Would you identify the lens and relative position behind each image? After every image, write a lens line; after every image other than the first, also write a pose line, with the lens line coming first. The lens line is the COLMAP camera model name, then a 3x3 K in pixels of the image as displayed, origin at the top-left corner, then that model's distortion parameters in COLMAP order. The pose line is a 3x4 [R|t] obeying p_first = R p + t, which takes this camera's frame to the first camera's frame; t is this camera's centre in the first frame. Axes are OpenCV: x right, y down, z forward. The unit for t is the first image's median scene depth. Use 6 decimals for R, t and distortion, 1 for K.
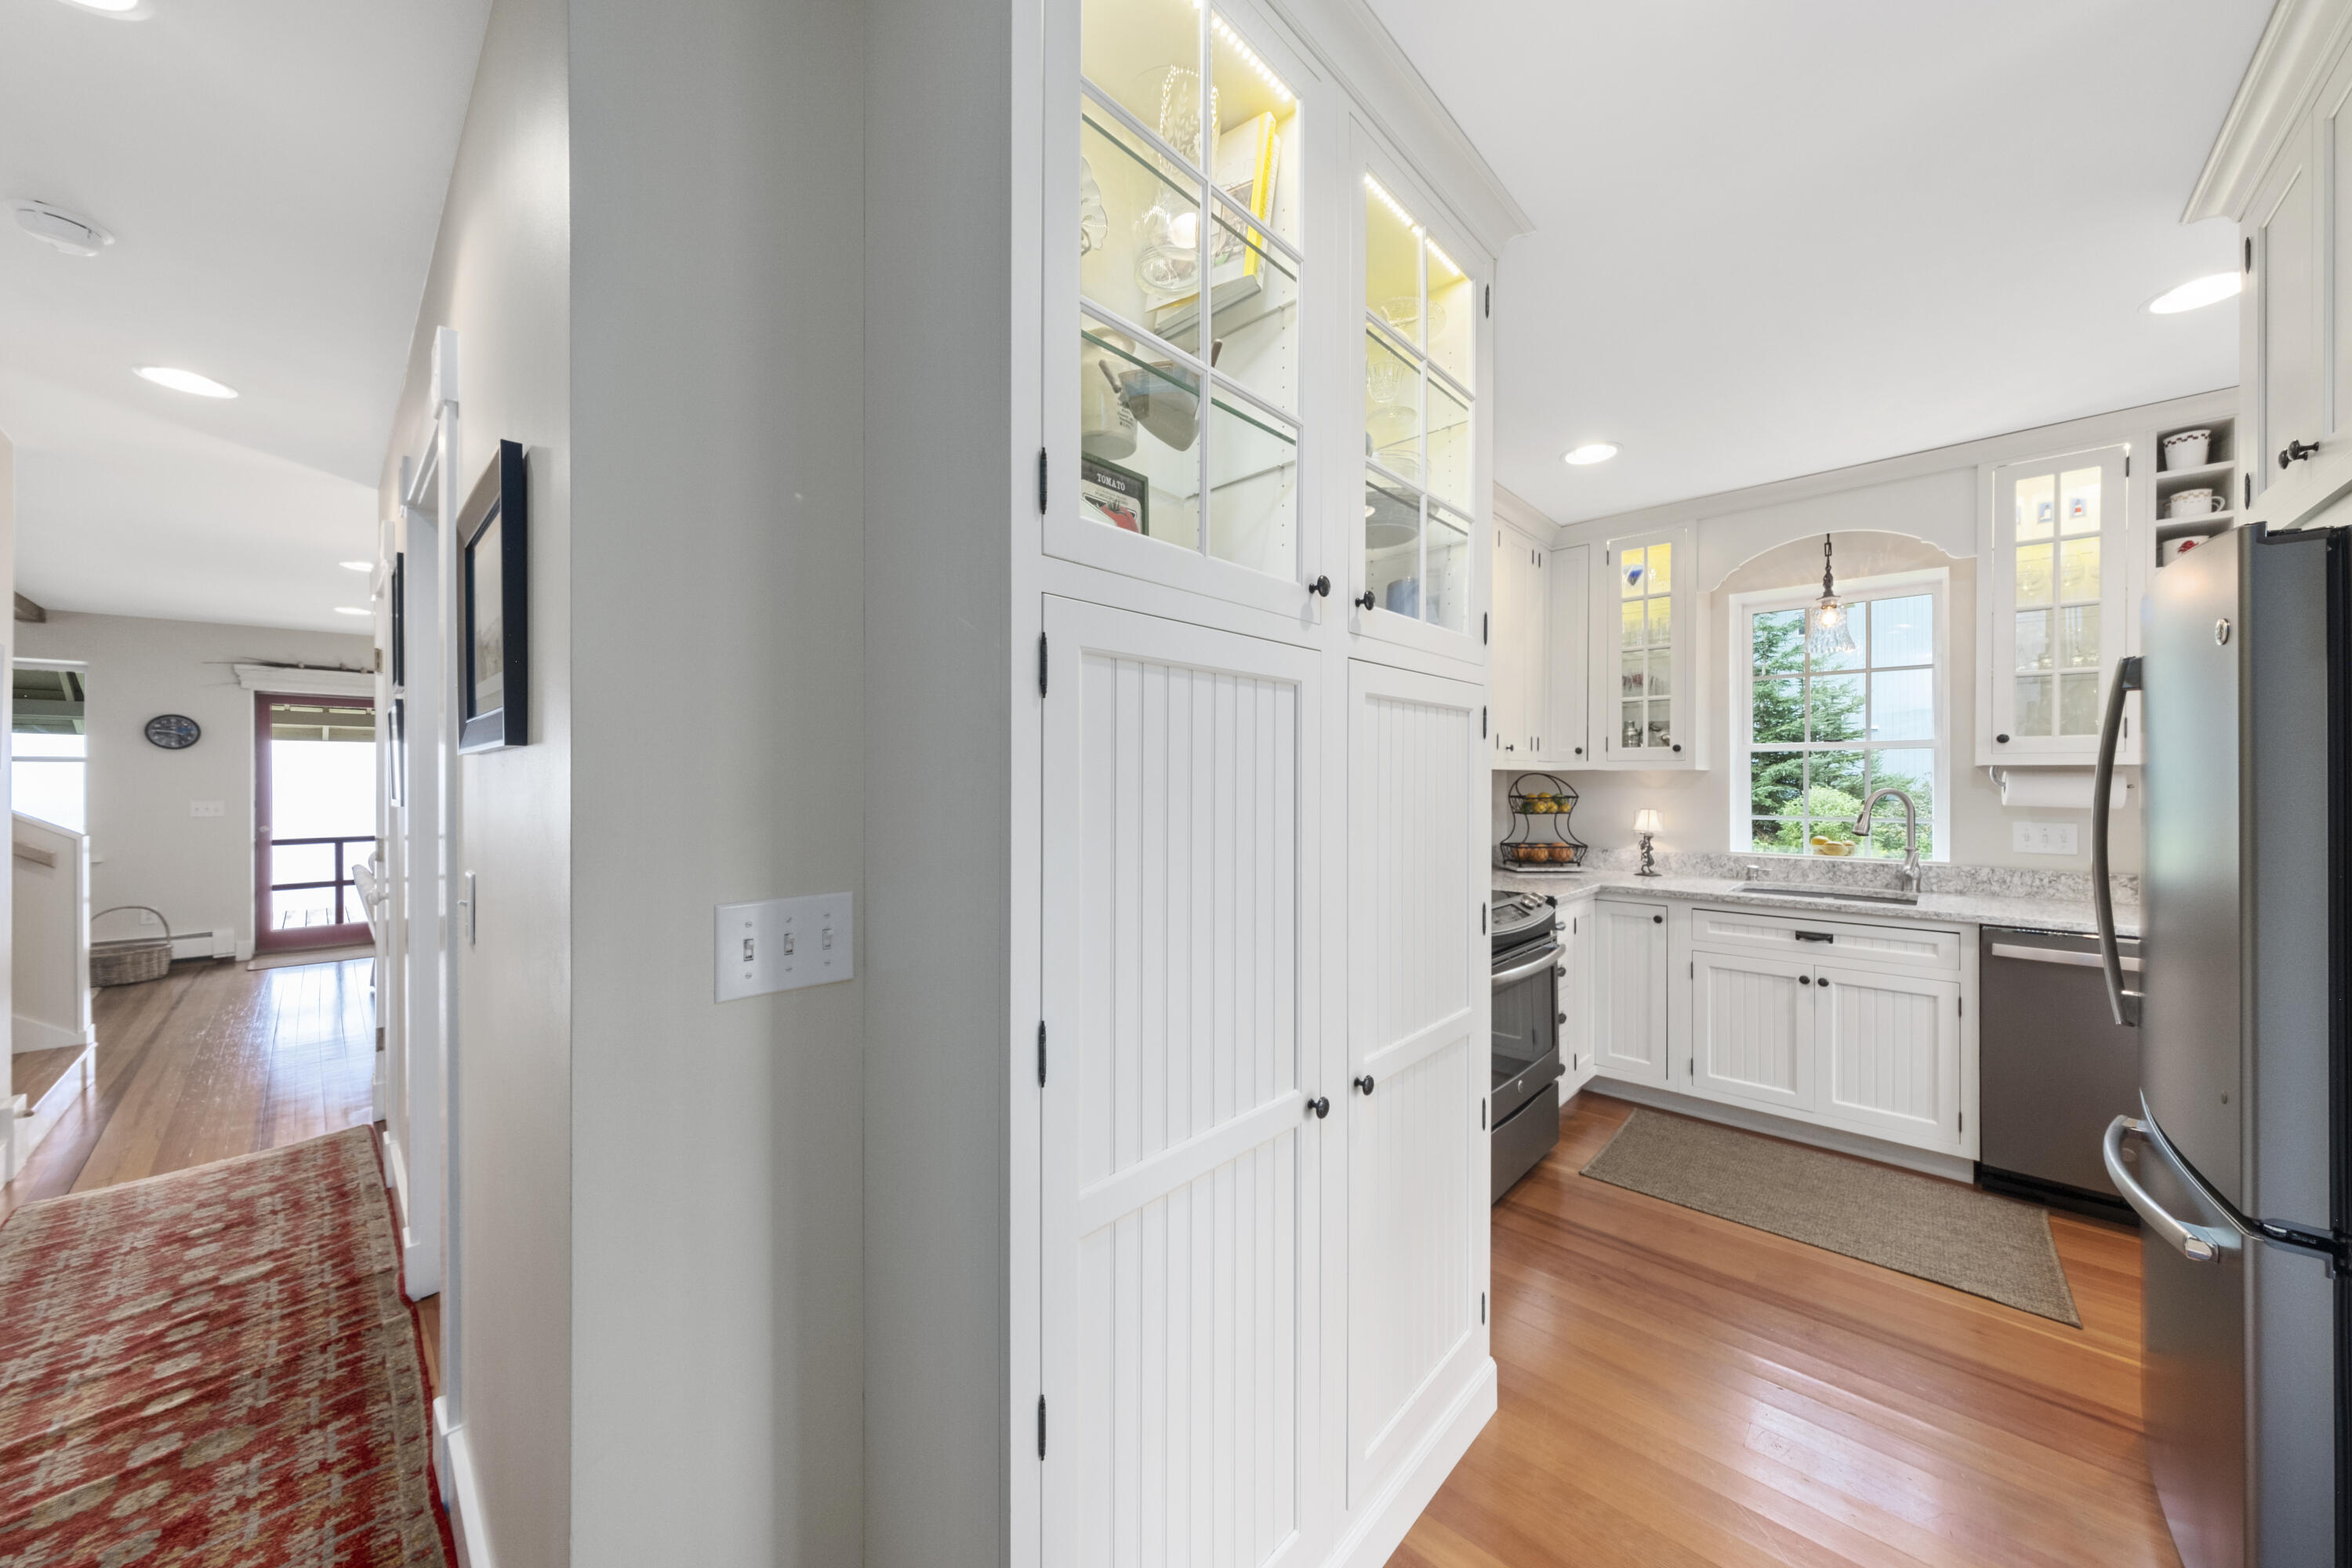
lens RADIAL K [[813.6, 0, 1182.2], [0, 813.6, 782.9], [0, 0, 1]] dist [0.001380, 0.000222]
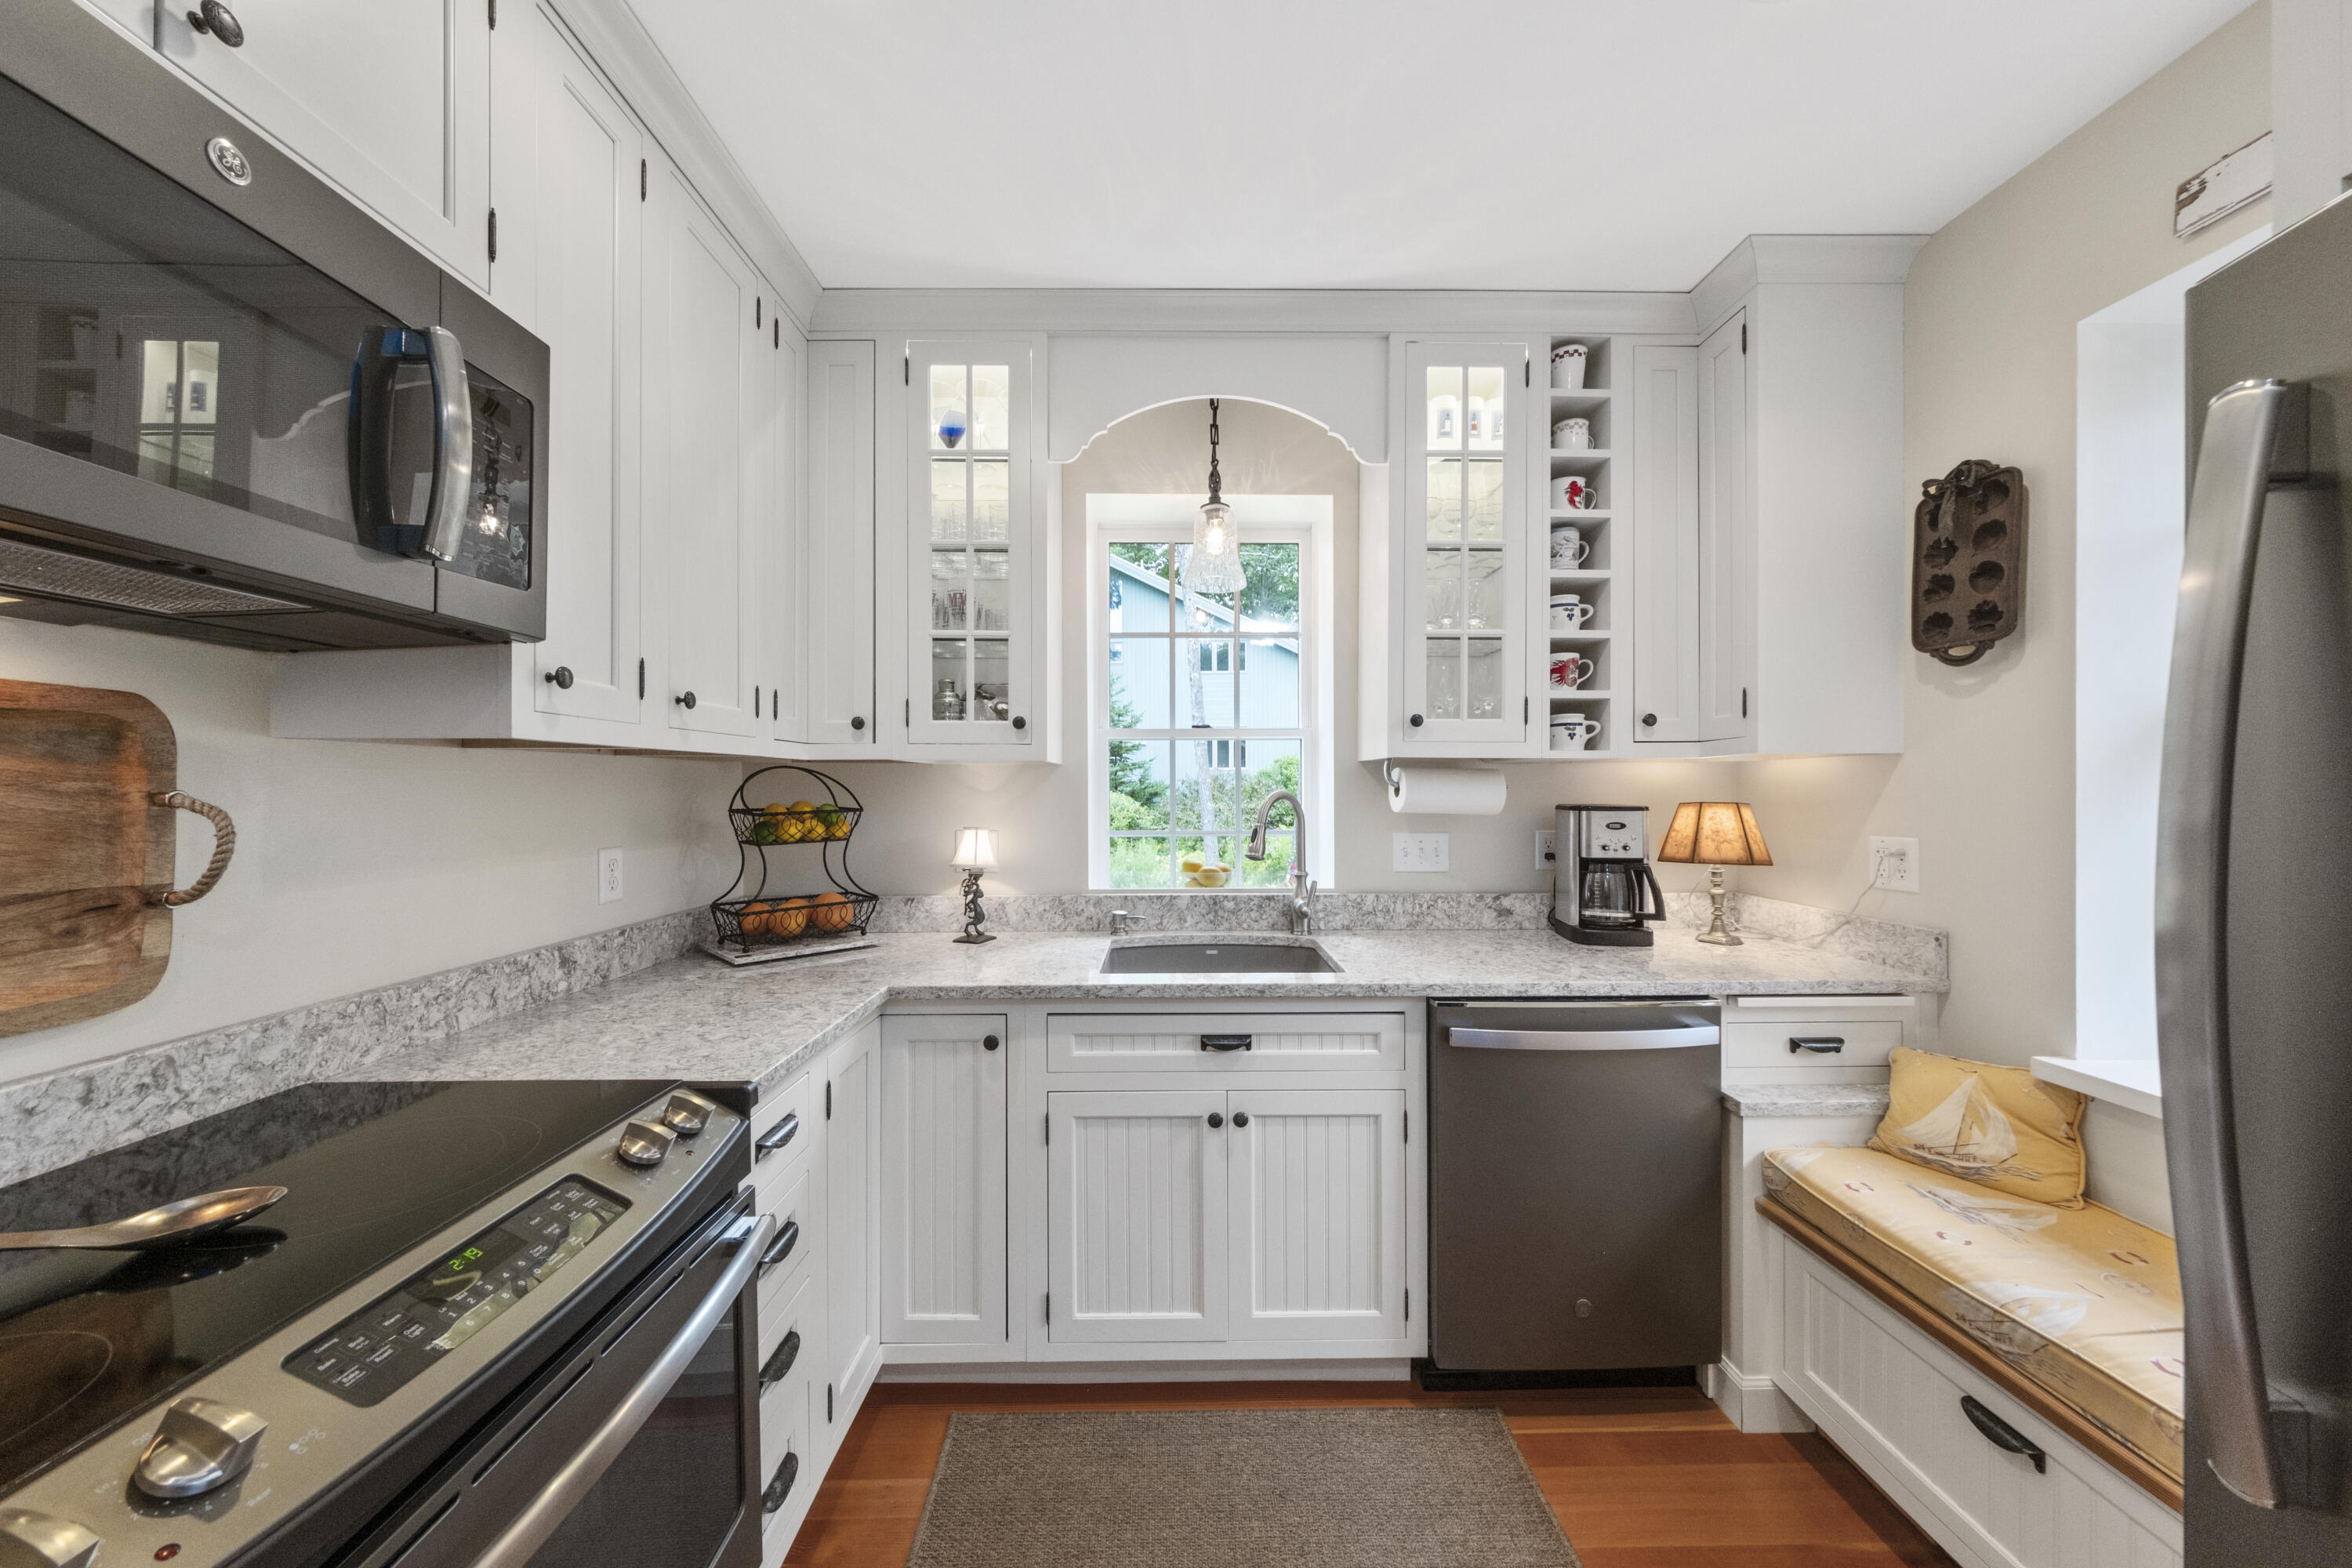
lens RADIAL K [[813.6, 0, 1182.2], [0, 813.6, 782.9], [0, 0, 1]] dist [0.001380, 0.000222]
pose [[0.721362, 0.001748, 0.692556, 0.298563], [0.003885, 0.999971, -0.006570, 0.004212], [-0.692548, 0.007430, 0.721334, 0.516259]]
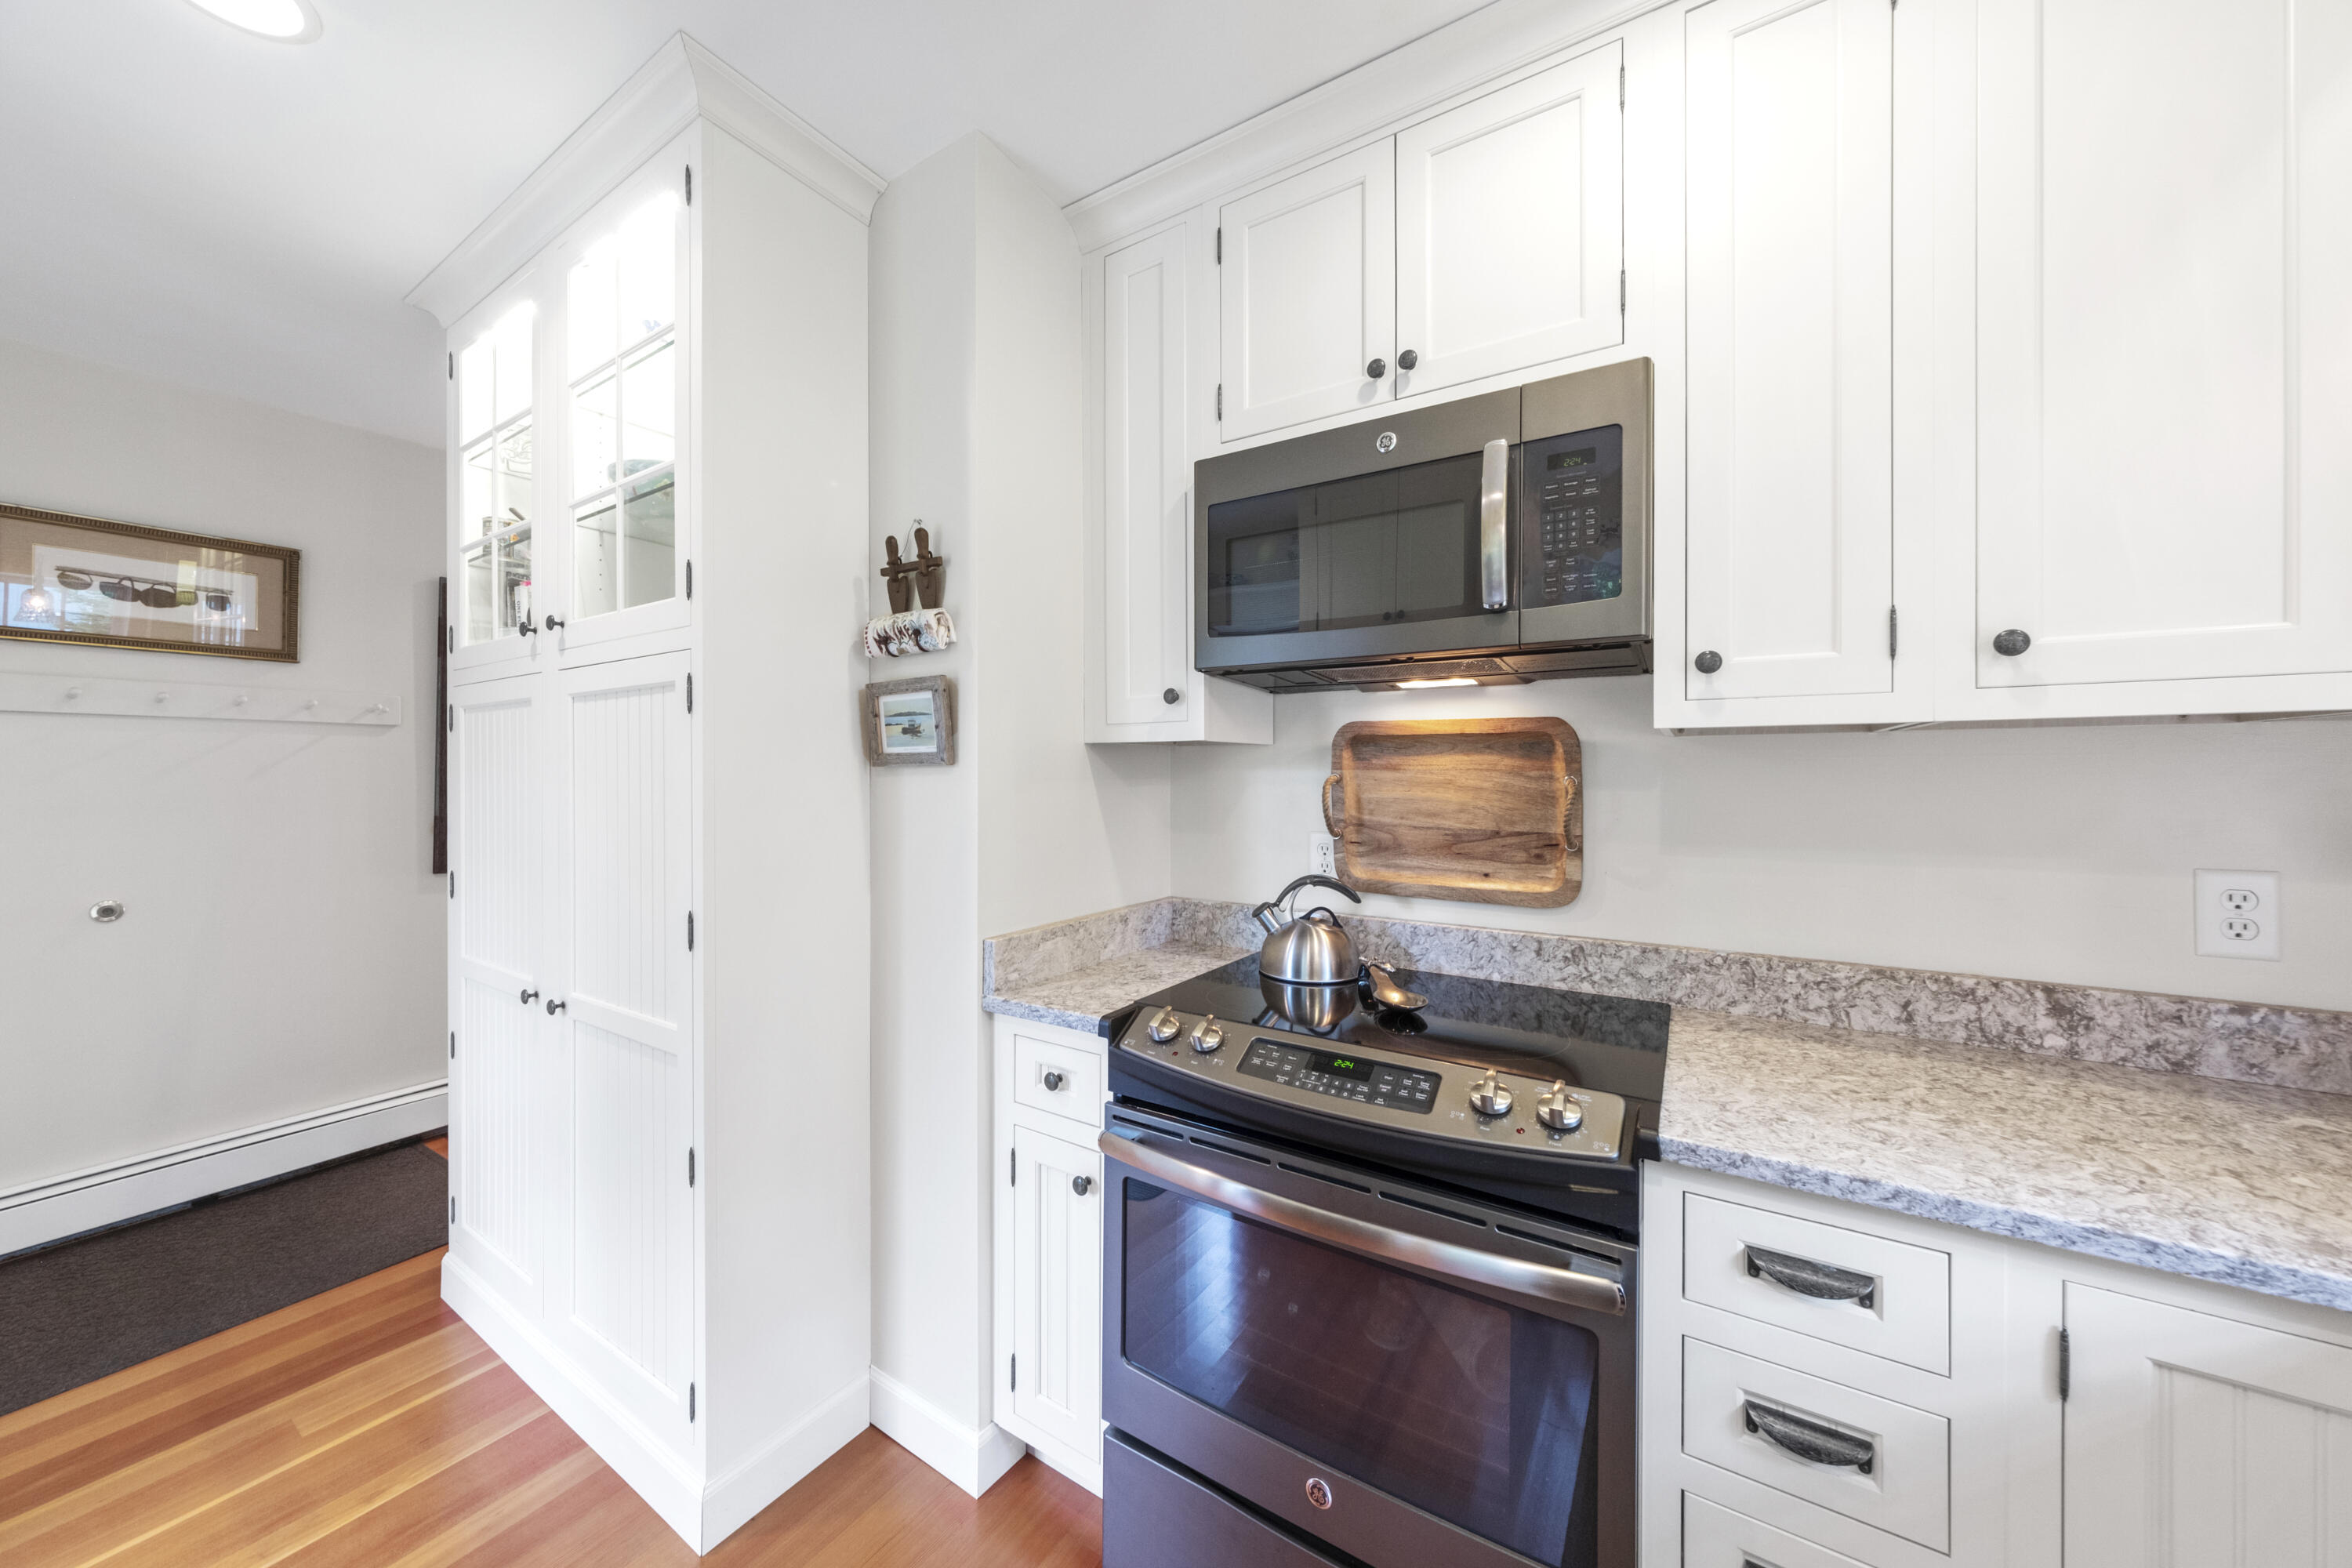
lens RADIAL K [[813.6, 0, 1182.2], [0, 813.6, 782.9], [0, 0, 1]] dist [0.001380, 0.000222]
pose [[0.183155, 0.008467, -0.983048, 0.645783], [-0.003867, 0.999961, 0.007892, 0.004535], [0.983076, 0.002356, 0.183181, 0.673695]]
